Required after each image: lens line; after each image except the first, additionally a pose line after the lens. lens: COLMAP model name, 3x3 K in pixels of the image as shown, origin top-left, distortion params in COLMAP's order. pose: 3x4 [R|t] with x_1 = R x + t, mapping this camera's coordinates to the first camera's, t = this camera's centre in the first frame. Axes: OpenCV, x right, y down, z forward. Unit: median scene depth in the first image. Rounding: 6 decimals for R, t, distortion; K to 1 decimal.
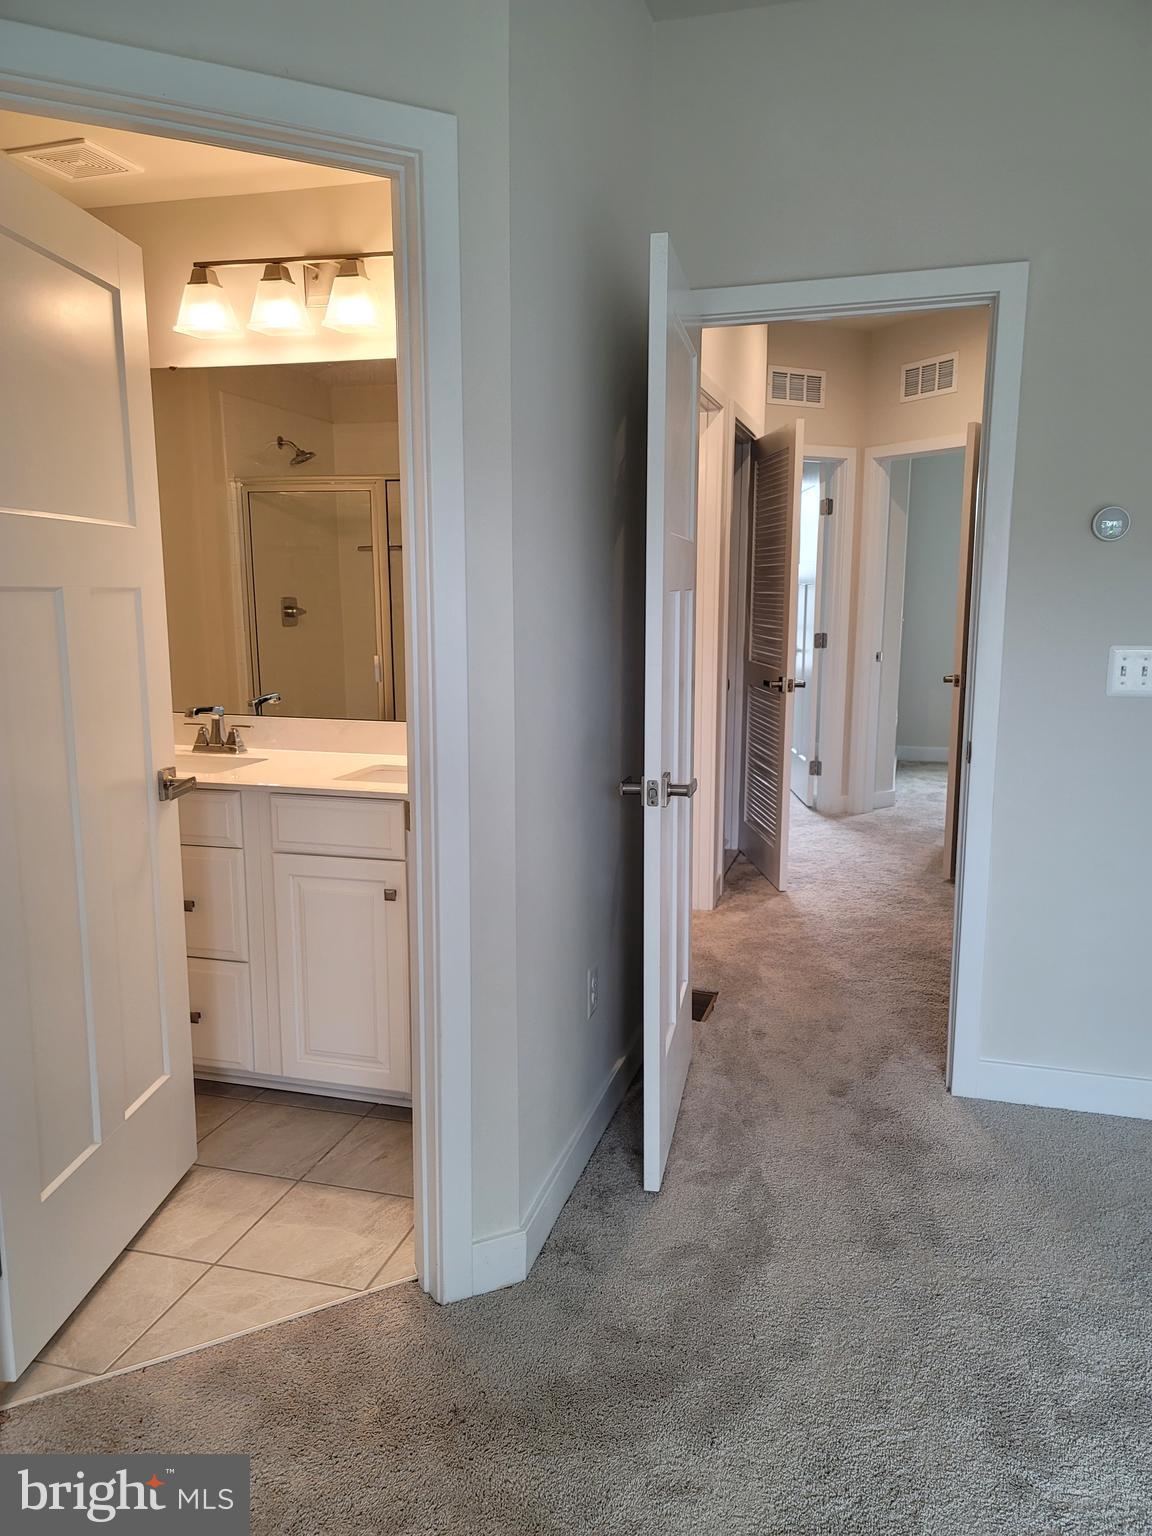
lens RADIAL K [[1112.6, 0, 575.6], [0, 1112.6, 767.6], [0, 0, 1]] dist [-0.004408, 0.000226]
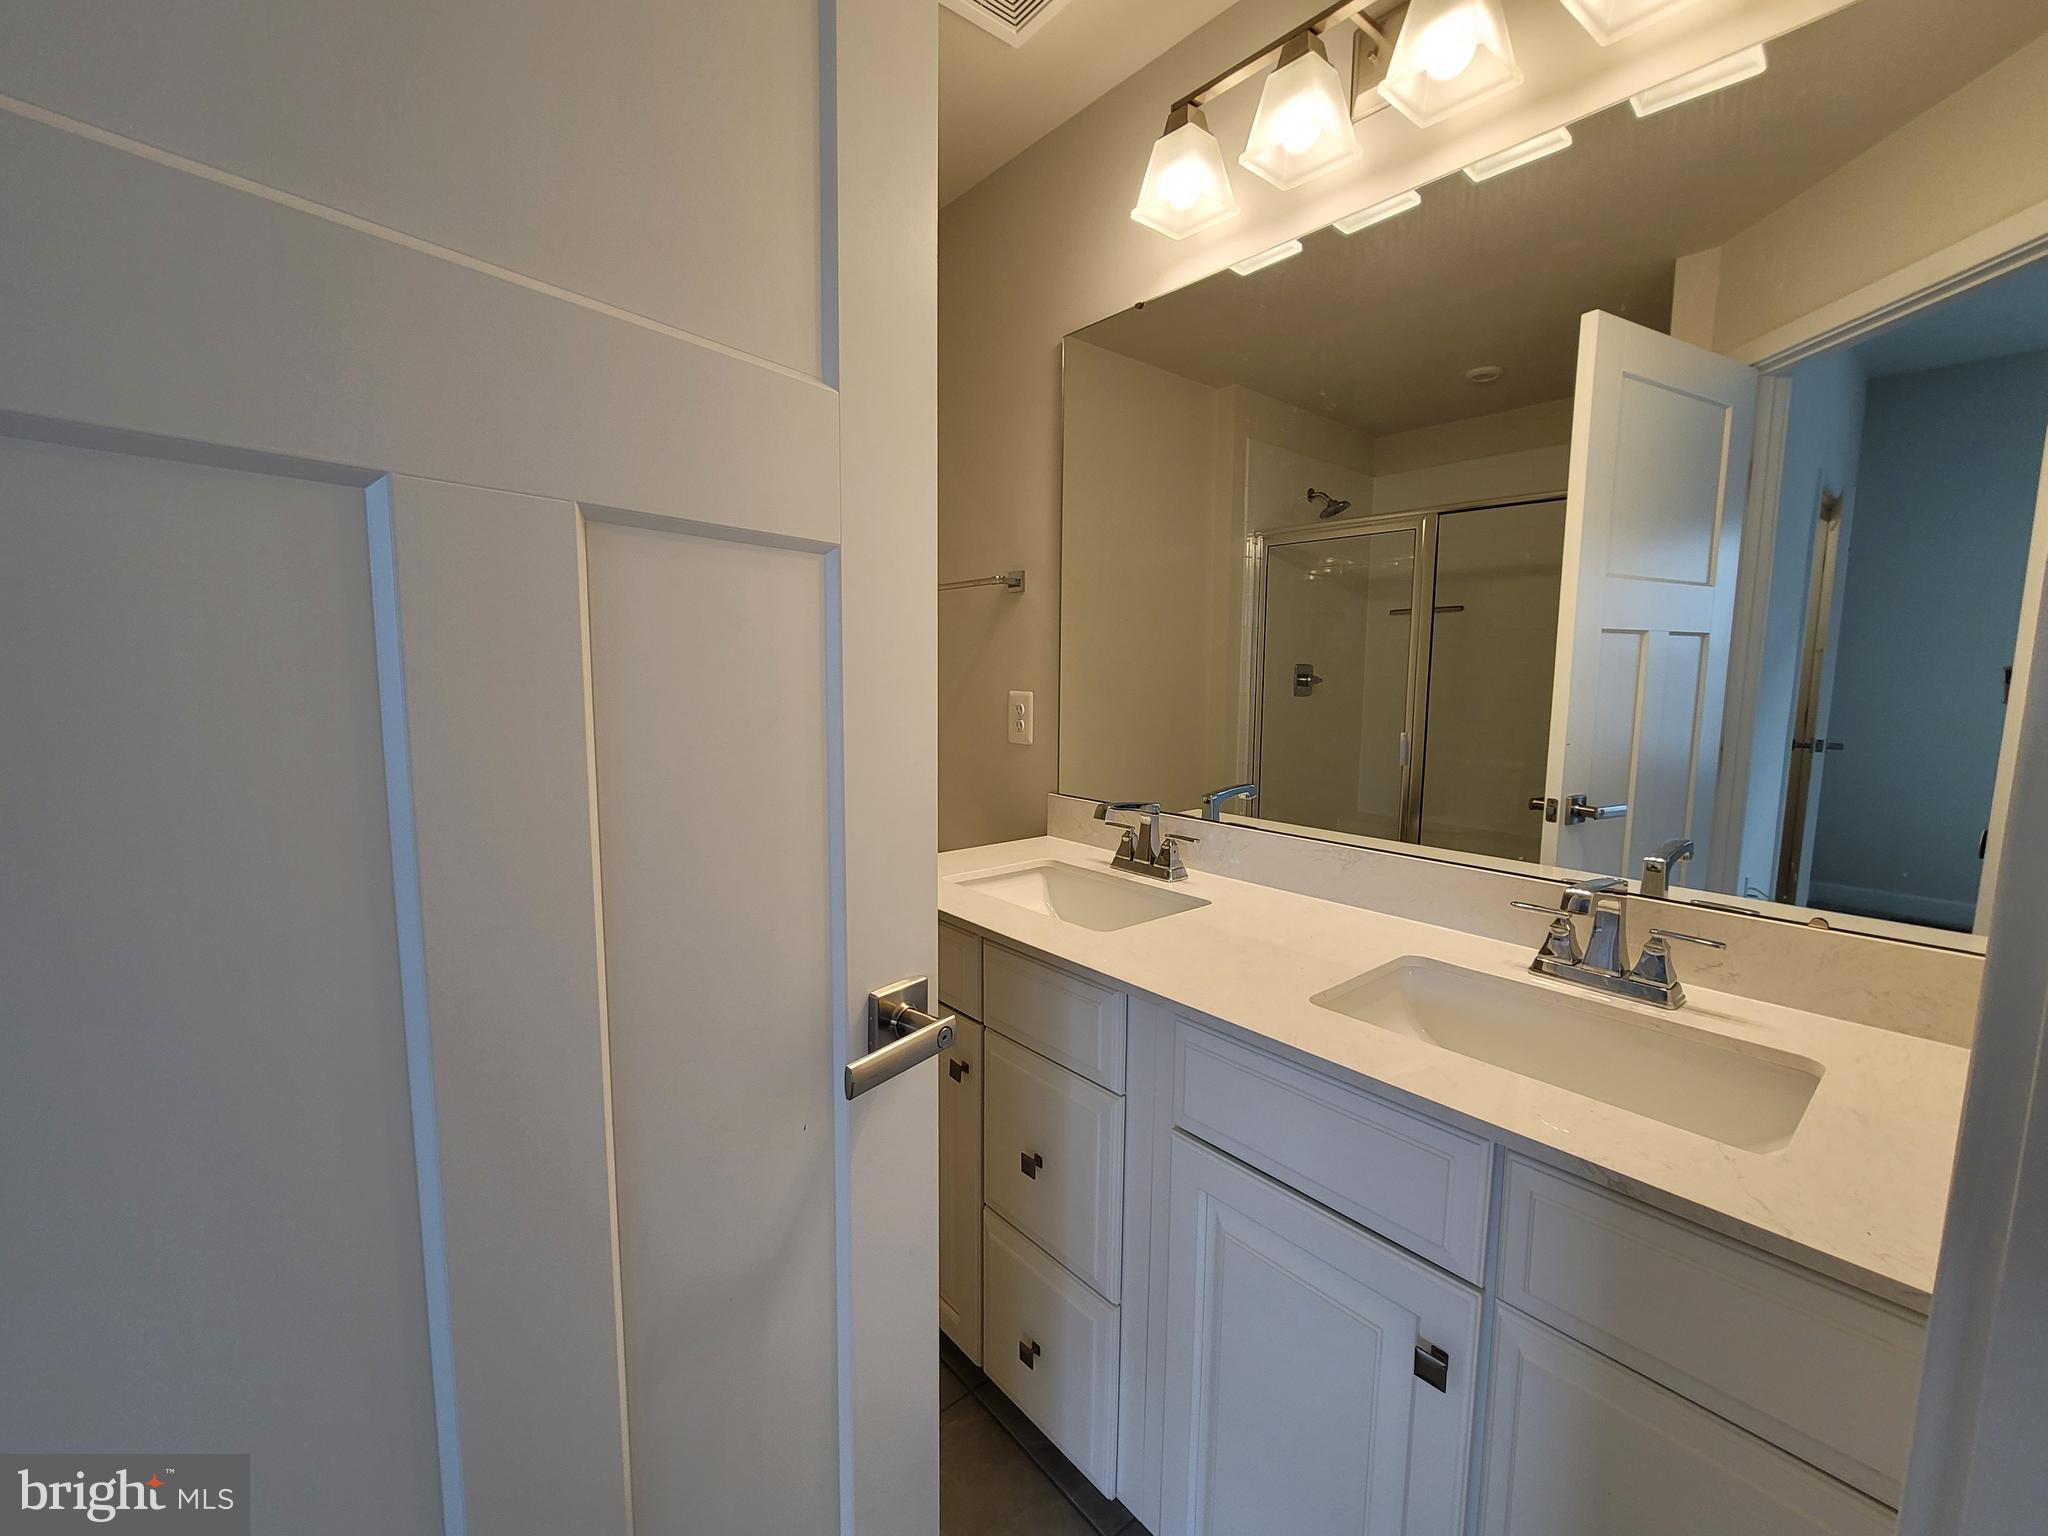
lens RADIAL K [[843.5, 0, 1026.8], [0, 843.5, 762.9], [0, 0, 1]] dist [-0.001032, 0.001155]
pose [[0.833855, 0.074396, -0.546947, -0.113889], [-0.104598, 0.994219, -0.024233, -0.058197], [0.541982, 0.077417, 0.836816, 0.542417]]
